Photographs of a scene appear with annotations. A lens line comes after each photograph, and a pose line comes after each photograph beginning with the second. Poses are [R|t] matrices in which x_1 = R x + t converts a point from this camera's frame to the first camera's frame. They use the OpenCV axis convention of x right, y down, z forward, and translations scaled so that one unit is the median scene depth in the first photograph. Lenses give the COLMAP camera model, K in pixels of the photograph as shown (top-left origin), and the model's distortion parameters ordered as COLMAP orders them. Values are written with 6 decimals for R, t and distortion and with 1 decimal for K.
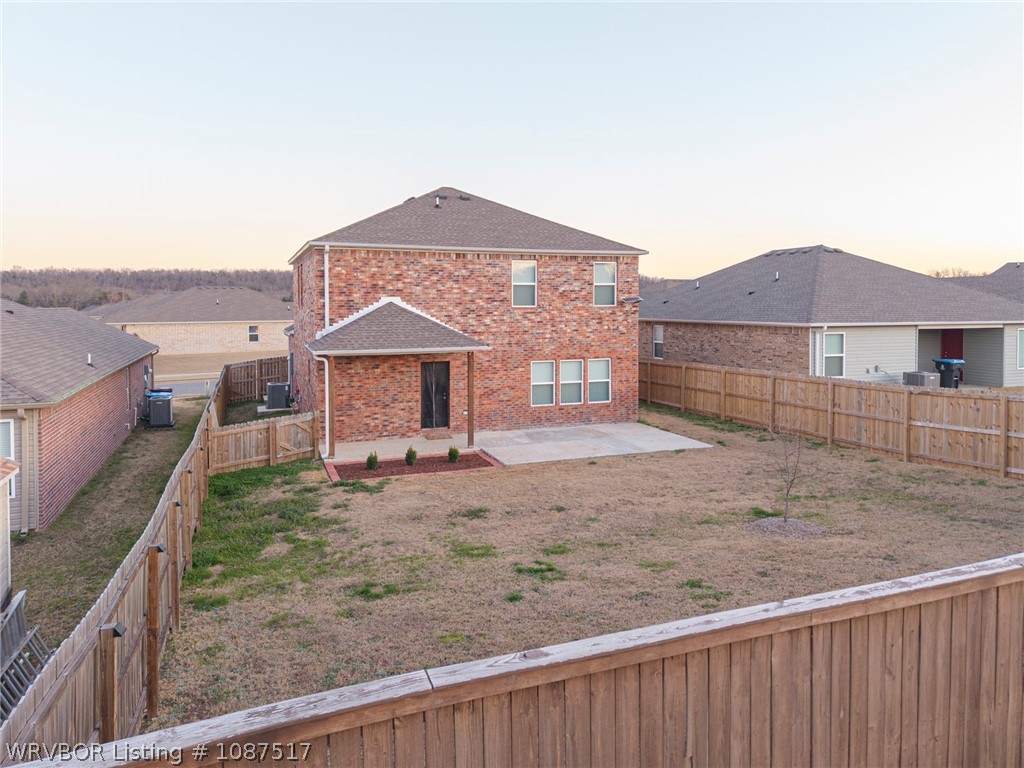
lens RADIAL K [[722.7, 0, 512.0], [0, 722.7, 384.0], [0, 0, 1]] dist [0.090908, -0.003837]
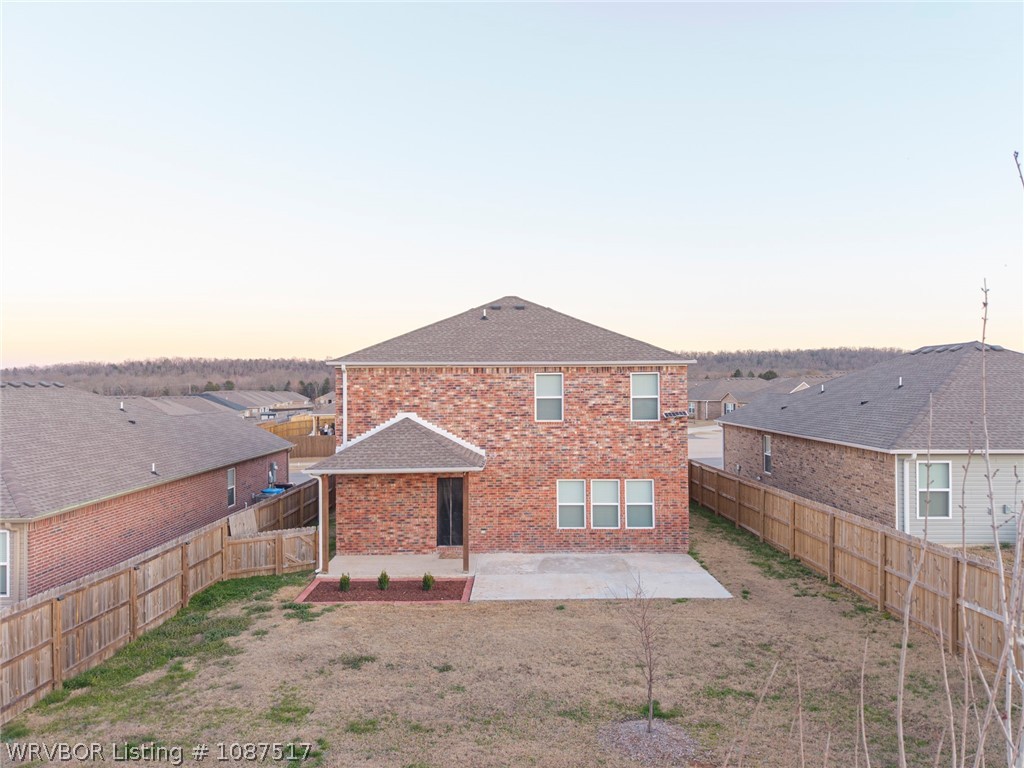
lens RADIAL K [[713.7, 0, 514.3], [0, 713.7, 407.1], [0, 0, 1]] dist [0.032924, -0.007390]
pose [[0.930828, 0.008418, -0.365362, 0.323299], [-0.035058, 0.997181, -0.066344, -0.064683], [0.363773, 0.074564, 0.928498, 0.127113]]
